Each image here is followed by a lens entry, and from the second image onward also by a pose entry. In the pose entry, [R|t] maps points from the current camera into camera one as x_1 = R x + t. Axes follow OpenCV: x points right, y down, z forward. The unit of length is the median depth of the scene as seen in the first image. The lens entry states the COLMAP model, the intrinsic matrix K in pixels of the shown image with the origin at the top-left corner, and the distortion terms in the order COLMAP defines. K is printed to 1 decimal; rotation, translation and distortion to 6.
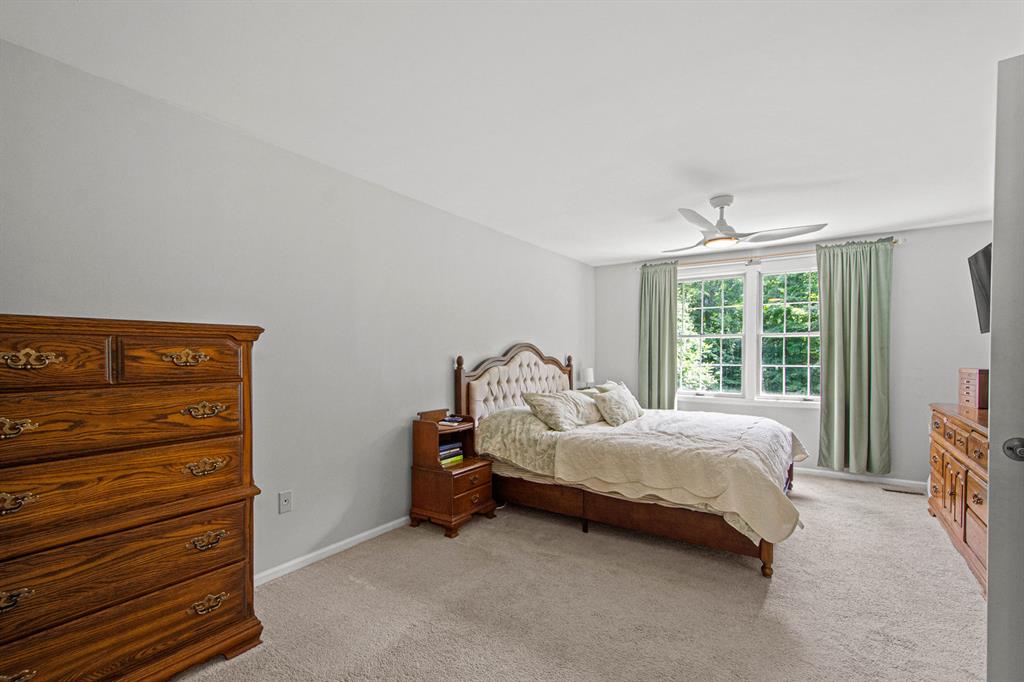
lens RADIAL K [[465.2, 0, 493.0], [0, 465.2, 362.2], [0, 0, 1]] dist [-0.000632, -0.000327]
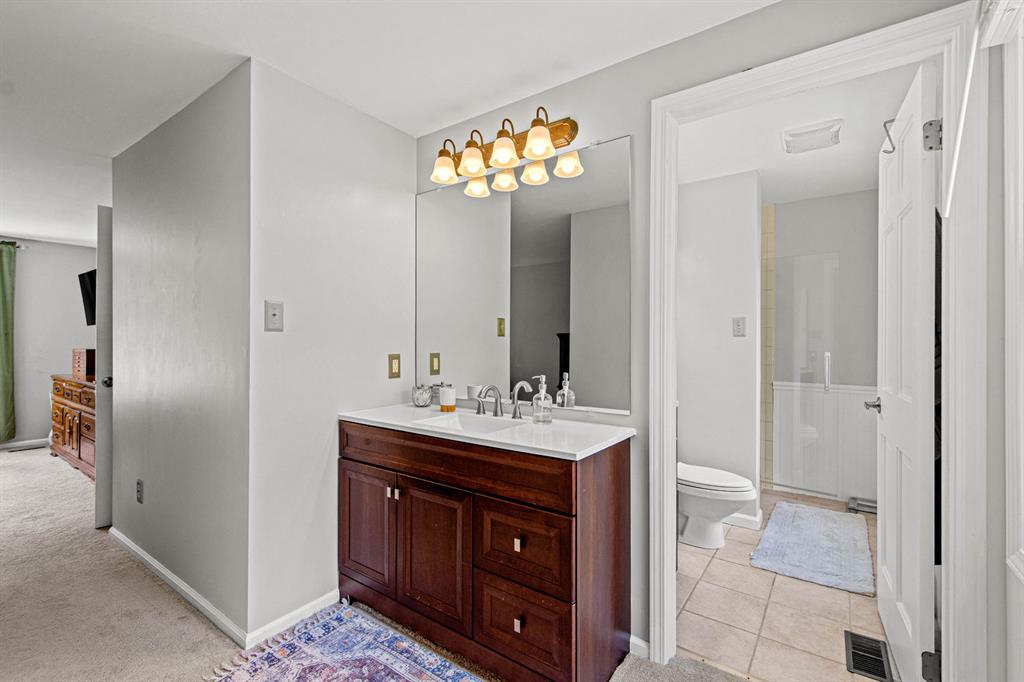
lens RADIAL K [[449.2, 0, 510.9], [0, 449.2, 345.5], [0, 0, 1]] dist [0.004789, -0.000074]
pose [[-0.000919, 0.000443, 0.999999, -0.402395], [0.010141, 0.999948, -0.000433, 0.016657], [-0.999948, 0.010141, -0.000924, -0.362281]]
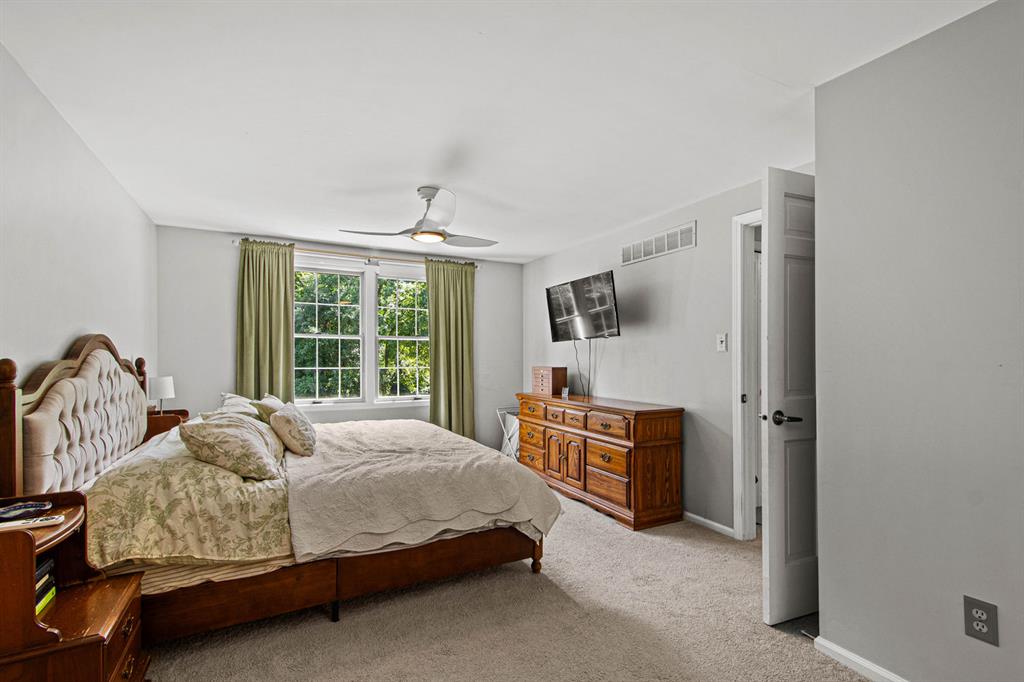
lens RADIAL K [[469.7, 0, 511.8], [0, 469.7, 358.3], [0, 0, 1]] dist [0.012839, -0.000147]
pose [[0.455007, -0.000142, 0.890488, -0.273472], [0.013343, 0.999889, -0.006659, -0.004719], [-0.890388, 0.014912, 0.454958, 0.427728]]
